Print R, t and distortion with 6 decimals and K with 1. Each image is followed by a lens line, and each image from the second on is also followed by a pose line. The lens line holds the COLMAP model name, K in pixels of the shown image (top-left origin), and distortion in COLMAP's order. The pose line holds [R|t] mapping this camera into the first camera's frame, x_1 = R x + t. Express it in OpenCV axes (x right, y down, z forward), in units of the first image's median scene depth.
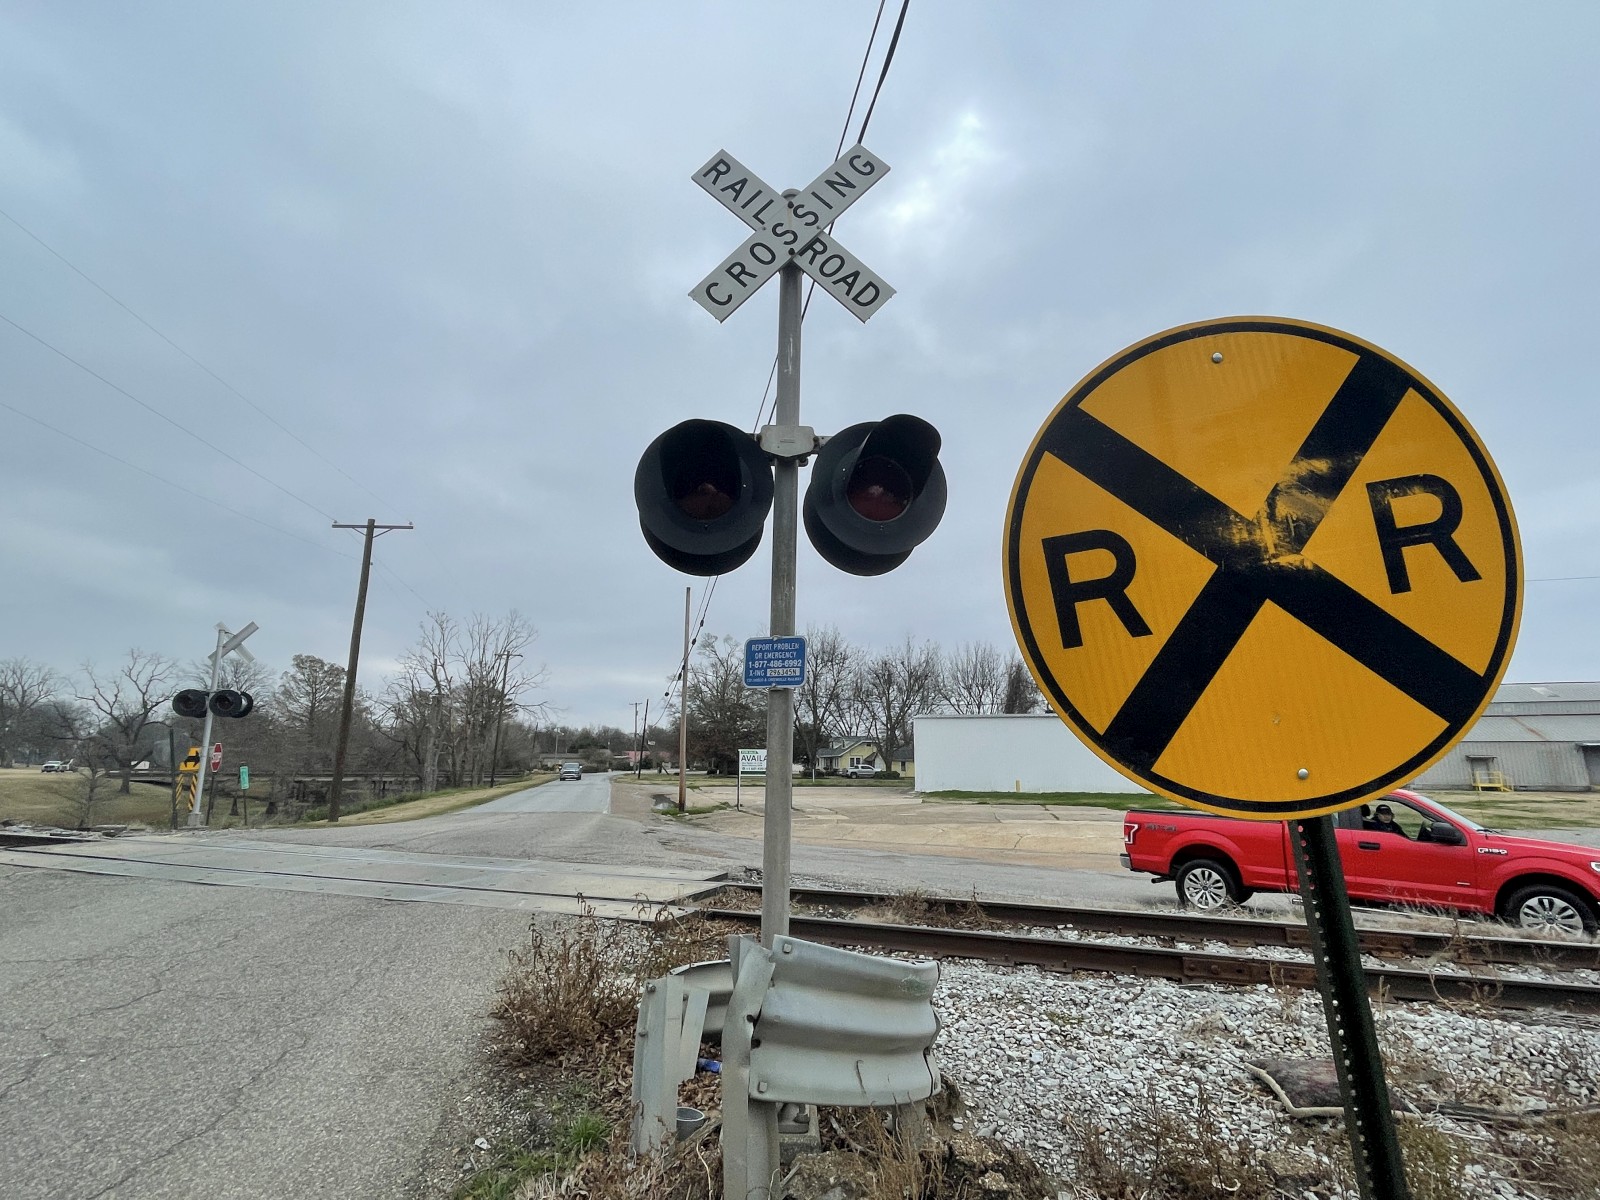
lens RADIAL K [[791.2, 0, 805.9], [0, 791.2, 603.5], [0, 0, 1]] dist [-0.000211, -0.001438]
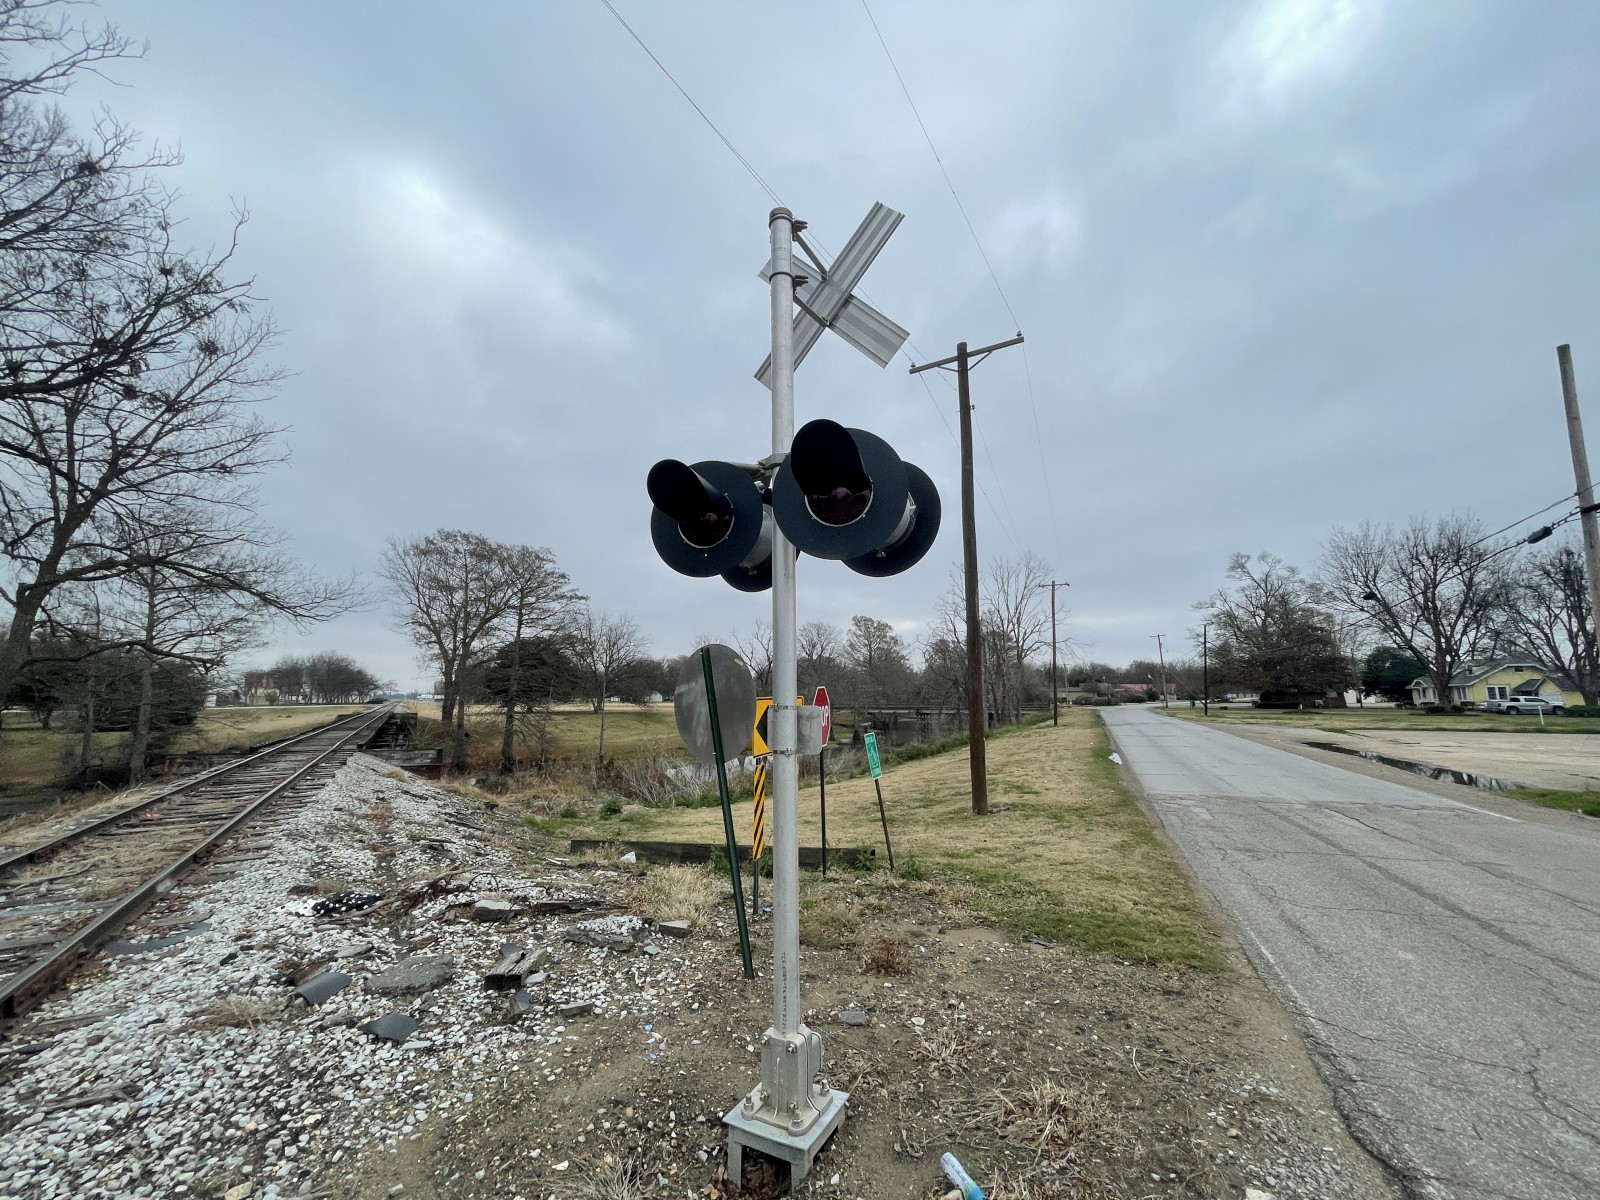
lens RADIAL K [[645.1, 0, 799.7], [0, 645.1, 604.0], [0, 0, 1]] dist [-0.003736, 0.000048]
pose [[0.793322, -0.094272, -0.601460, -0.090186], [0.129238, 0.991499, 0.015059, 0.021010], [0.594927, -0.089678, 0.798761, 0.120175]]
